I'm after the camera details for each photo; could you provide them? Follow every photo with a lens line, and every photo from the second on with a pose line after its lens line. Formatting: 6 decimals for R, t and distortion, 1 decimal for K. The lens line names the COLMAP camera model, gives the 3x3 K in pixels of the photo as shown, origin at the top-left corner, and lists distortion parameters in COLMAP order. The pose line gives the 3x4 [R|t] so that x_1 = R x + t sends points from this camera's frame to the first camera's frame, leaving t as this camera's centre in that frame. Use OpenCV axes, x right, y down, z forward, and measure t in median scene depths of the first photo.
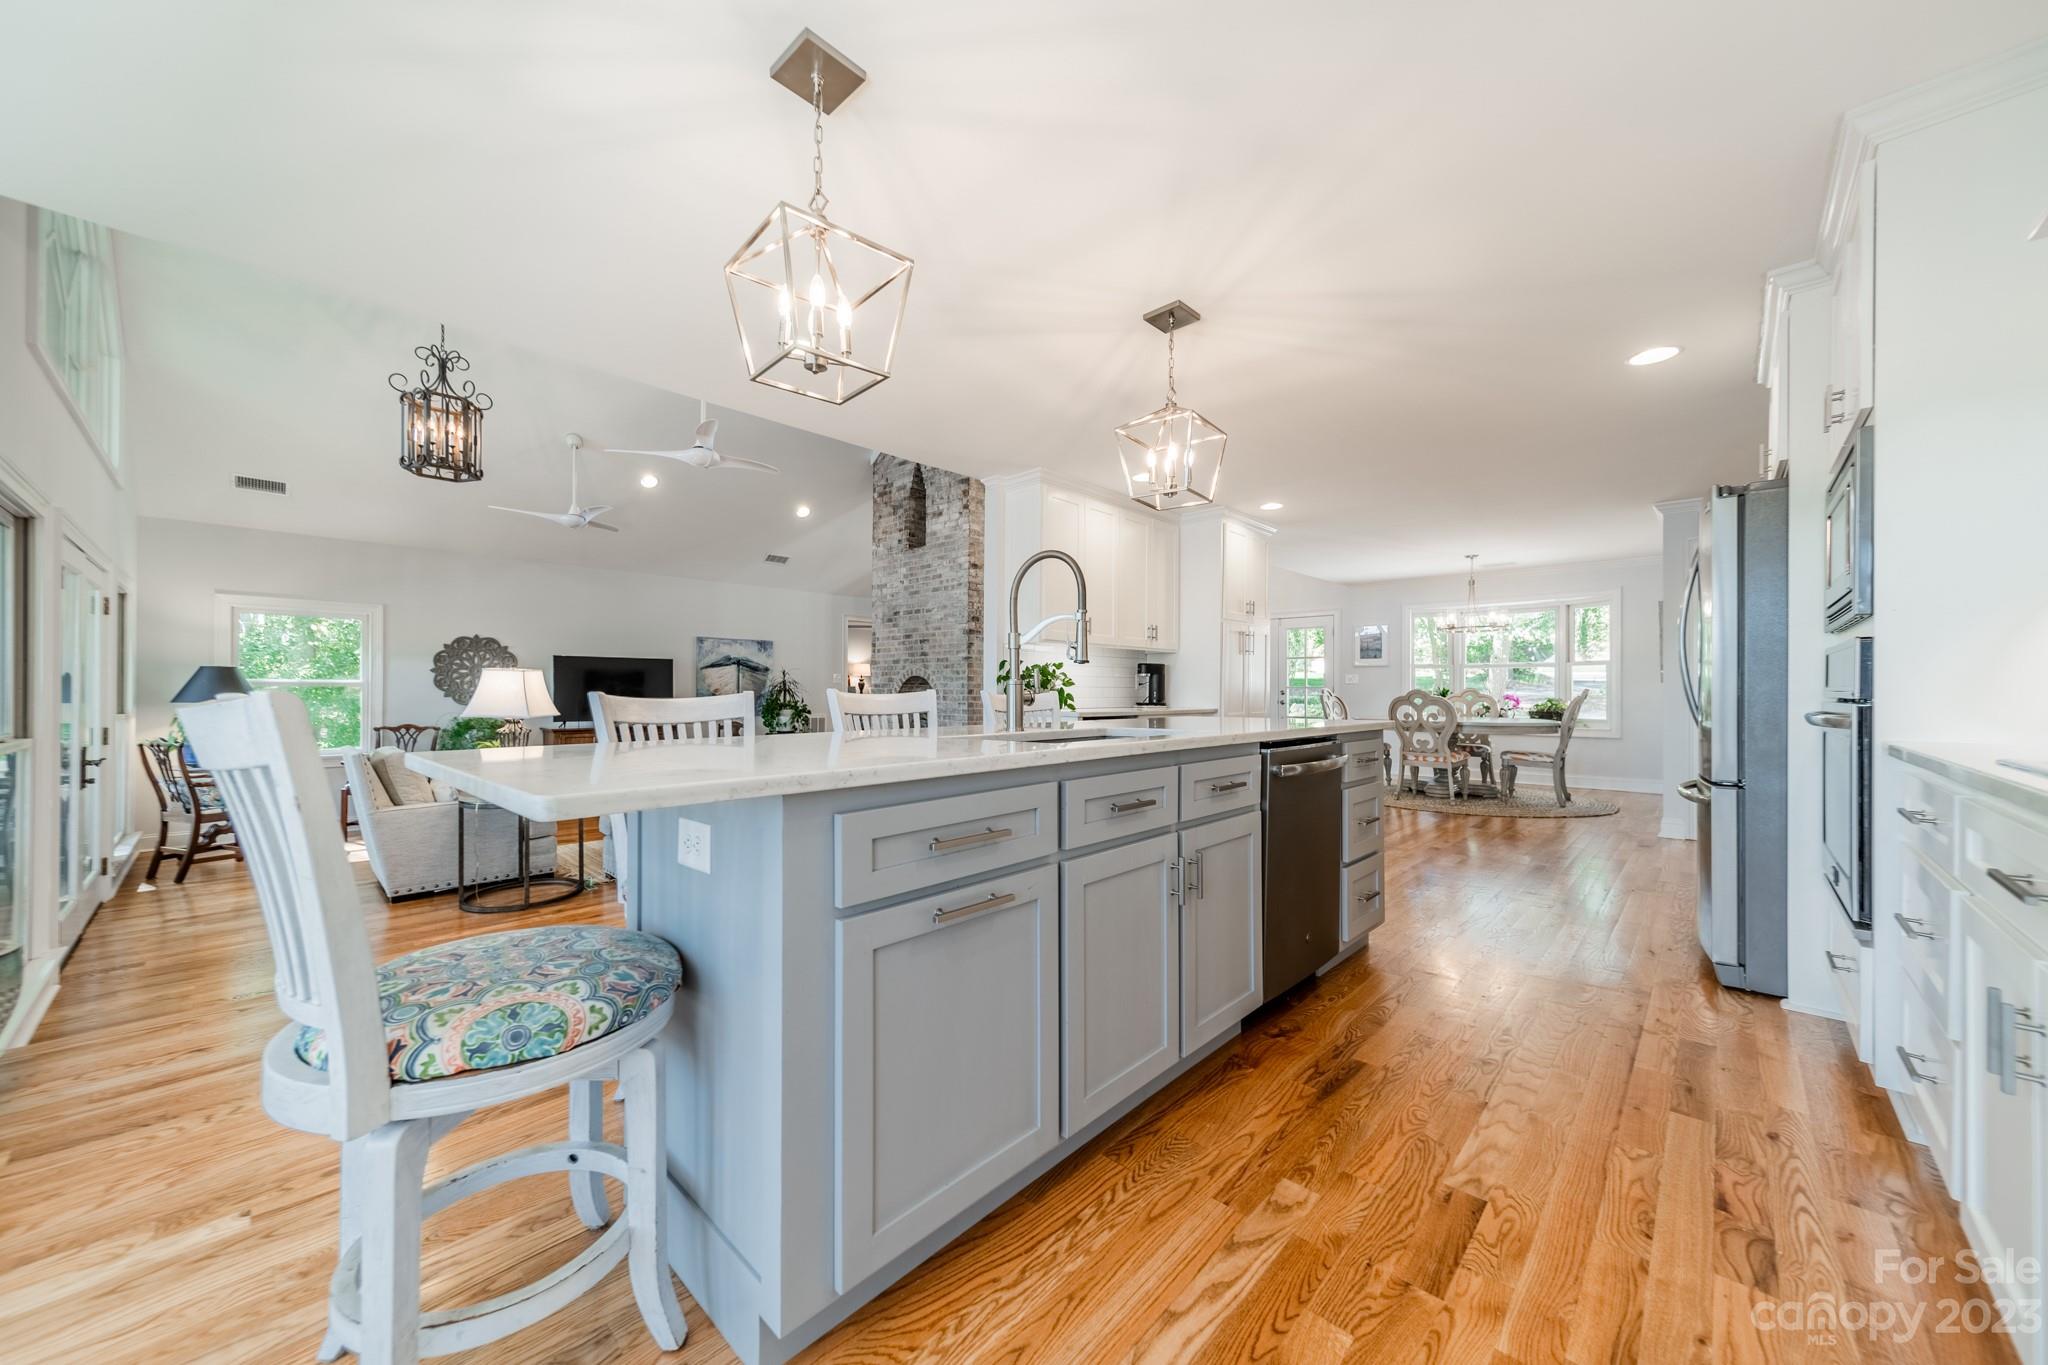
lens RADIAL K [[728.6, 0, 1019.2], [0, 728.6, 684.3], [0, 0, 1]] dist [0.007507, 0.000034]
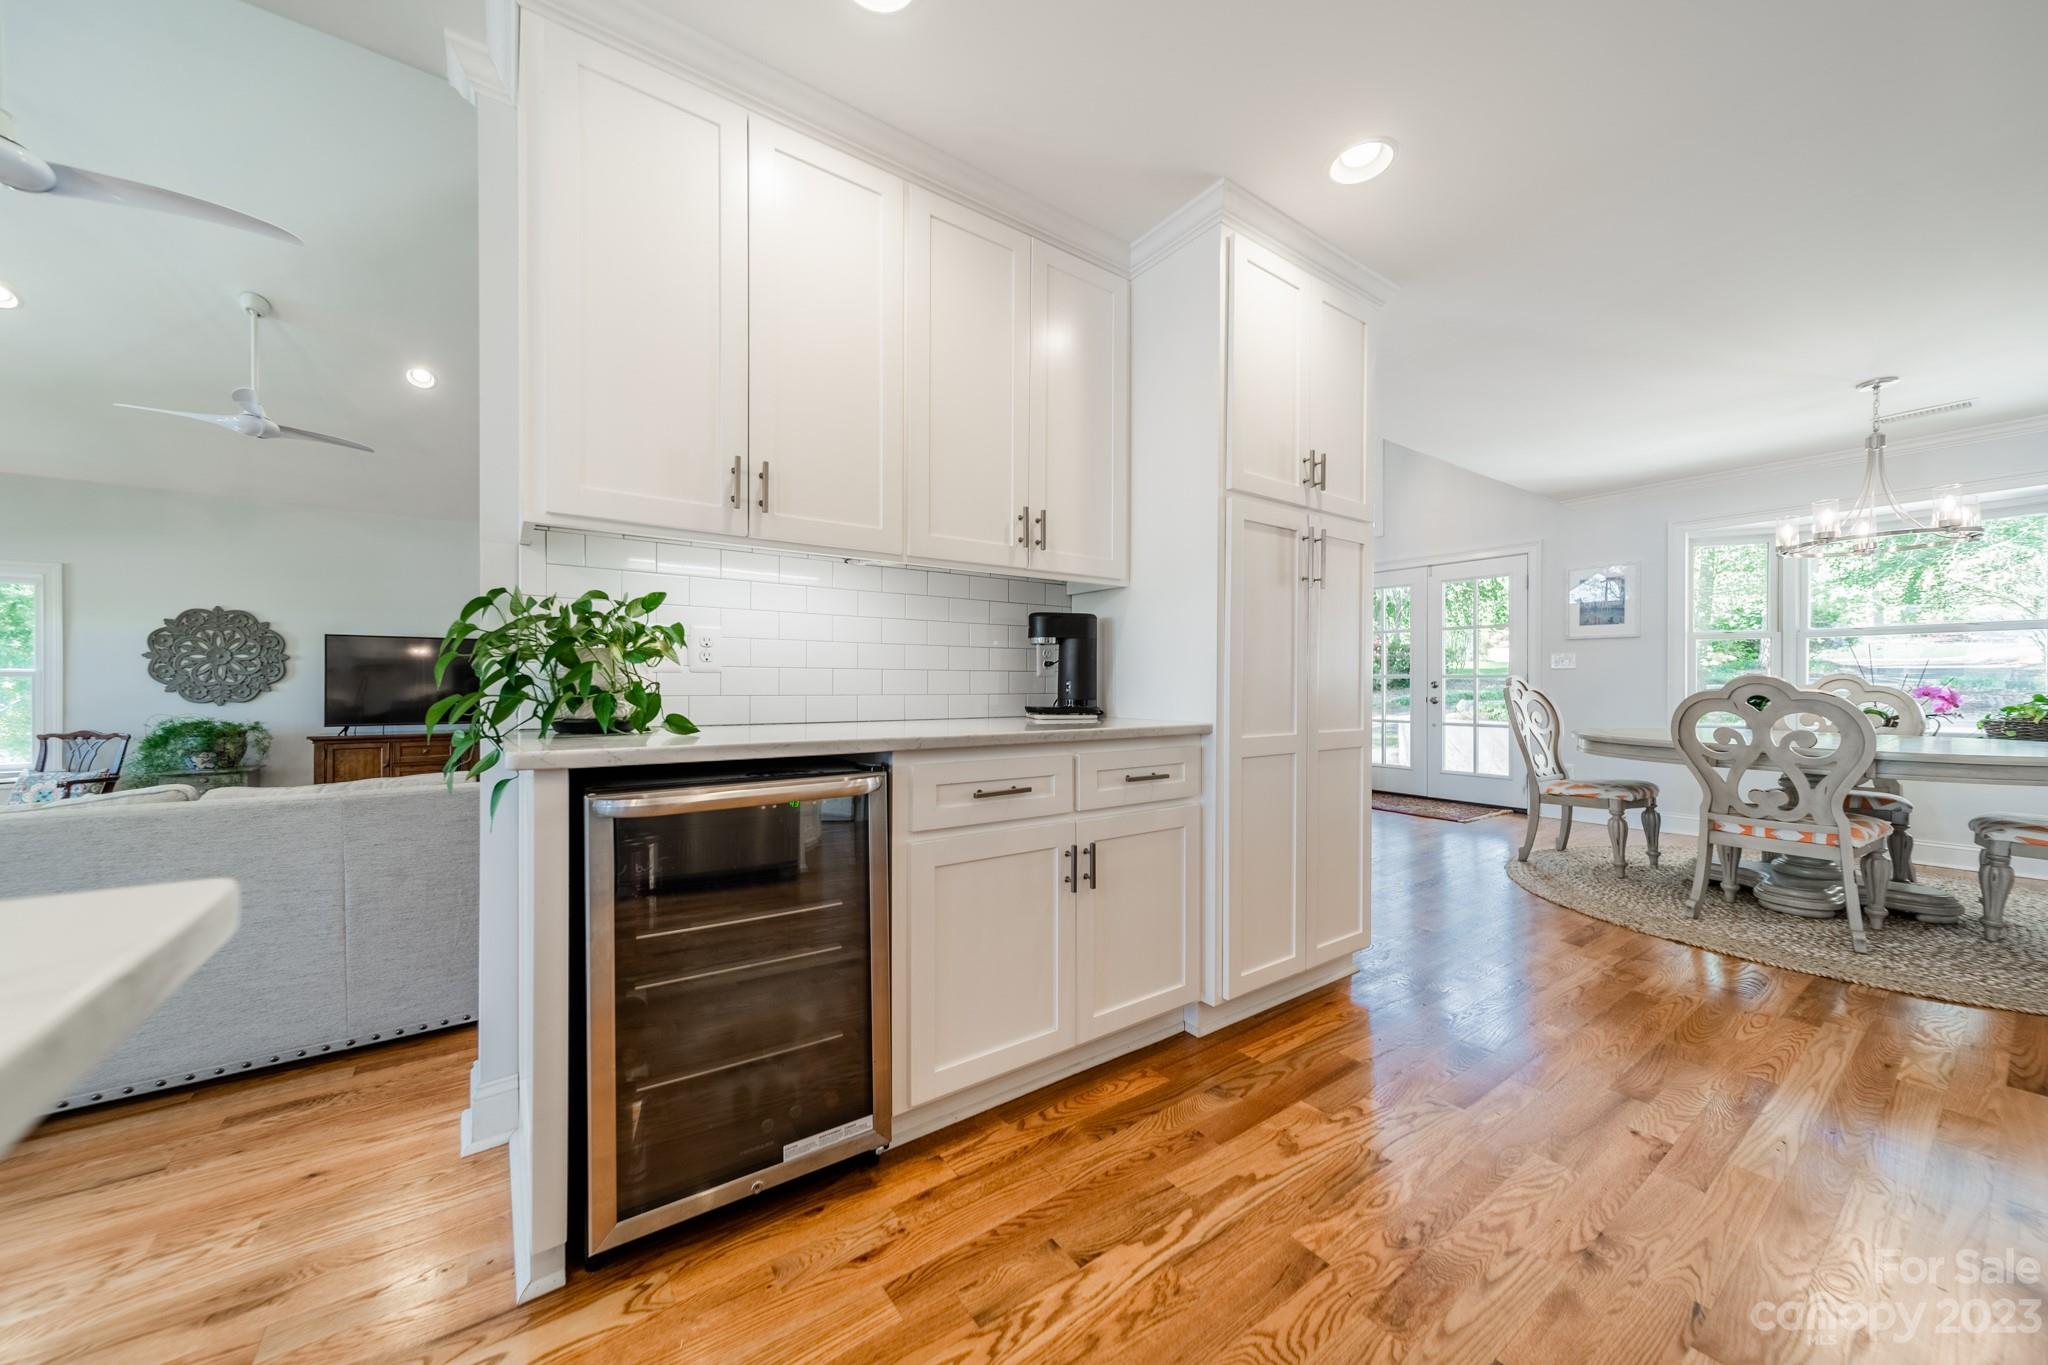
lens RADIAL K [[728.6, 0, 1019.2], [0, 728.6, 684.3], [0, 0, 1]] dist [0.007507, 0.000034]
pose [[0.981601, -0.001621, -0.190936, 0.196717], [0.003166, 0.999965, 0.007791, 0.007164], [0.190917, -0.008252, 0.981572, 0.482654]]
